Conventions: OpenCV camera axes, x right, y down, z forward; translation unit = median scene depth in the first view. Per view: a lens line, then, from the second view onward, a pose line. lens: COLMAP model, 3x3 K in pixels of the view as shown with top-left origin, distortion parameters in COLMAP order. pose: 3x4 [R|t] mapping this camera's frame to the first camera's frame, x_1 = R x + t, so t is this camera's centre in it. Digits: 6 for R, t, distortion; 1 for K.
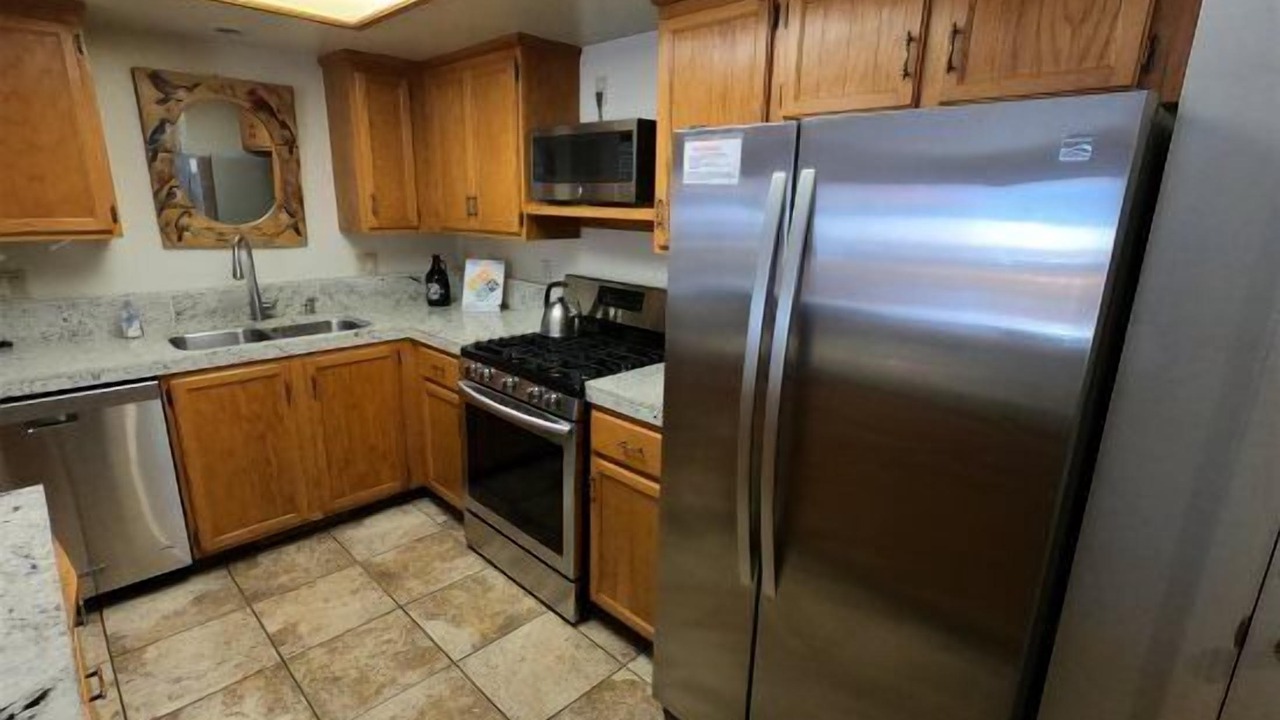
lens RADIAL K [[616.8, 0, 640.0], [0, 616.8, 360.0], [0, 0, 1]] dist [0.001495, 0.000544]
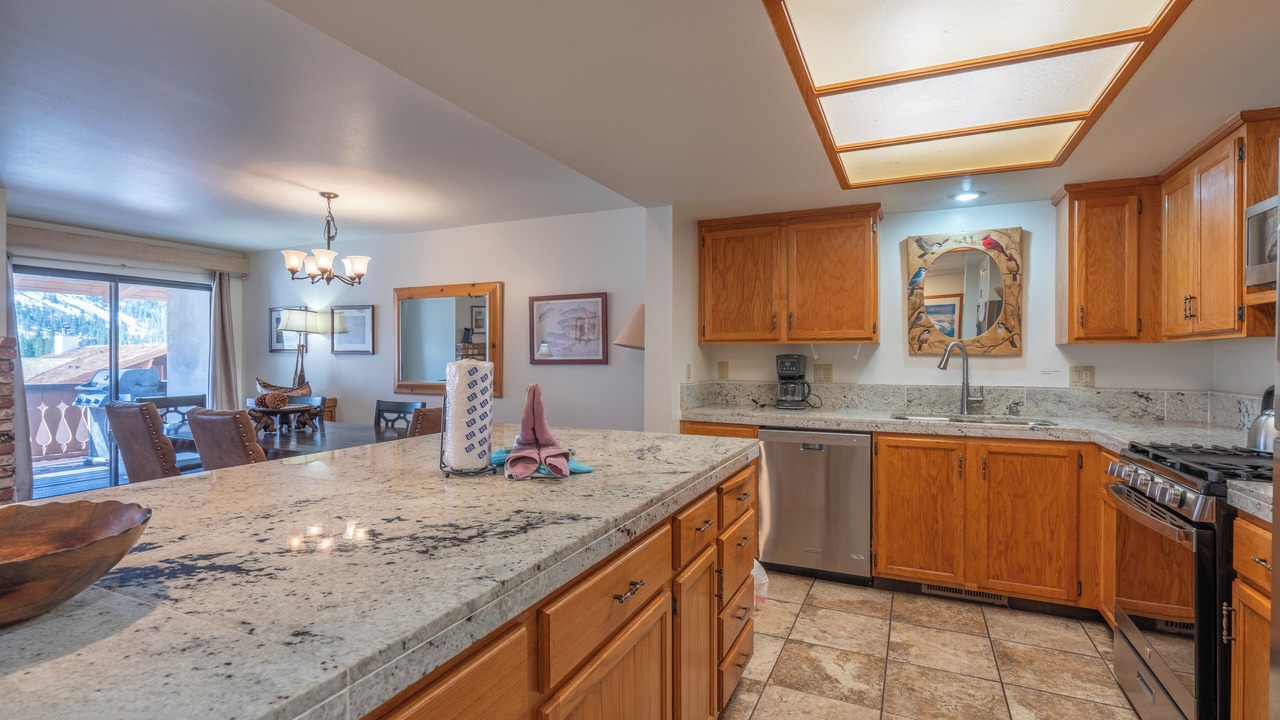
lens RADIAL K [[617.3, 0, 640.0], [0, 617.3, 360.0], [0, 0, 1]] dist [-0.006544, -0.000662]
pose [[0.333108, -0.026307, -0.942522, 0.350922], [-0.234047, 0.966019, -0.109680, 0.128851], [0.913379, 0.257130, 0.315632, 0.004568]]
